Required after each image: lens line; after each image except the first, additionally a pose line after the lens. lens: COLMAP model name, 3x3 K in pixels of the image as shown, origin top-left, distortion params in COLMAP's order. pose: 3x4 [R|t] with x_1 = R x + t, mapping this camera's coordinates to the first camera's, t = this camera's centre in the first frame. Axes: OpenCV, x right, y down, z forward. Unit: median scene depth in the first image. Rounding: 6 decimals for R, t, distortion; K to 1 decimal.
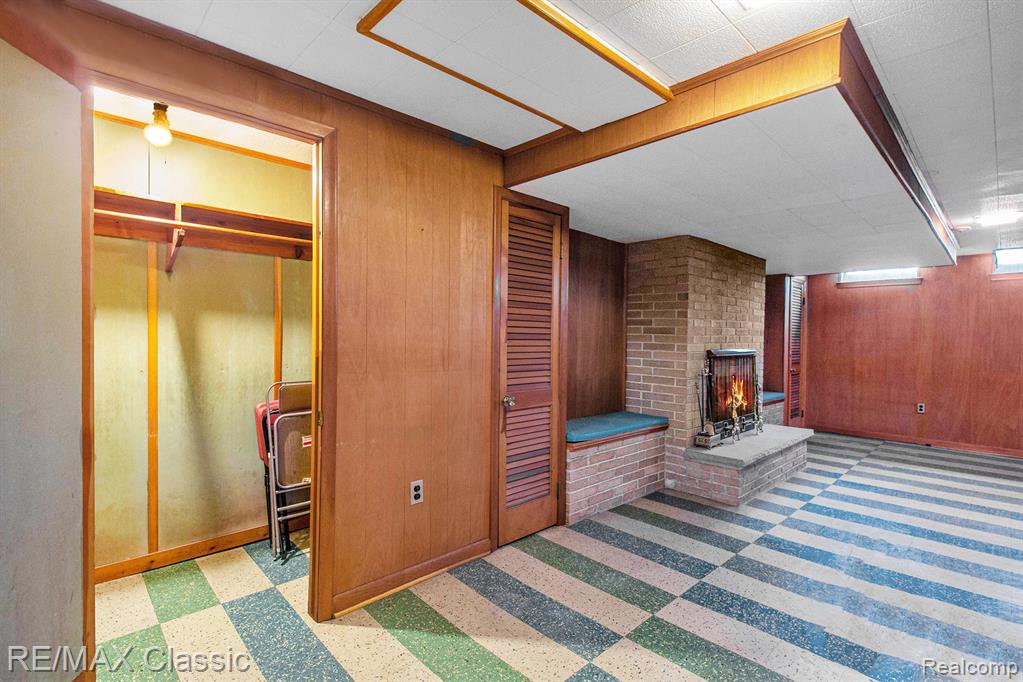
lens RADIAL K [[483.3, 0, 524.4], [0, 483.3, 325.4], [0, 0, 1]] dist [-0.001733, -0.010345]
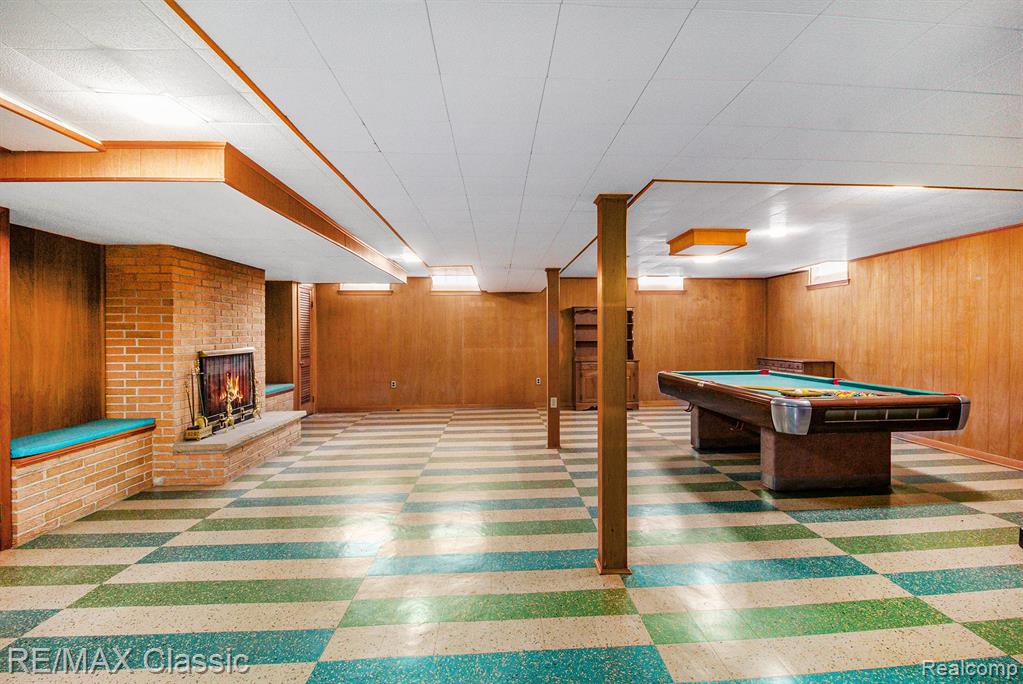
lens RADIAL K [[483.3, 0, 524.4], [0, 483.3, 326.4], [0, 0, 1]] dist [-0.001733, -0.010345]
pose [[0.656063, -0.012656, 0.754600, 0.040730], [0.002651, 0.999892, 0.014465, -0.019159], [-0.754701, -0.007490, 0.656026, -0.275259]]
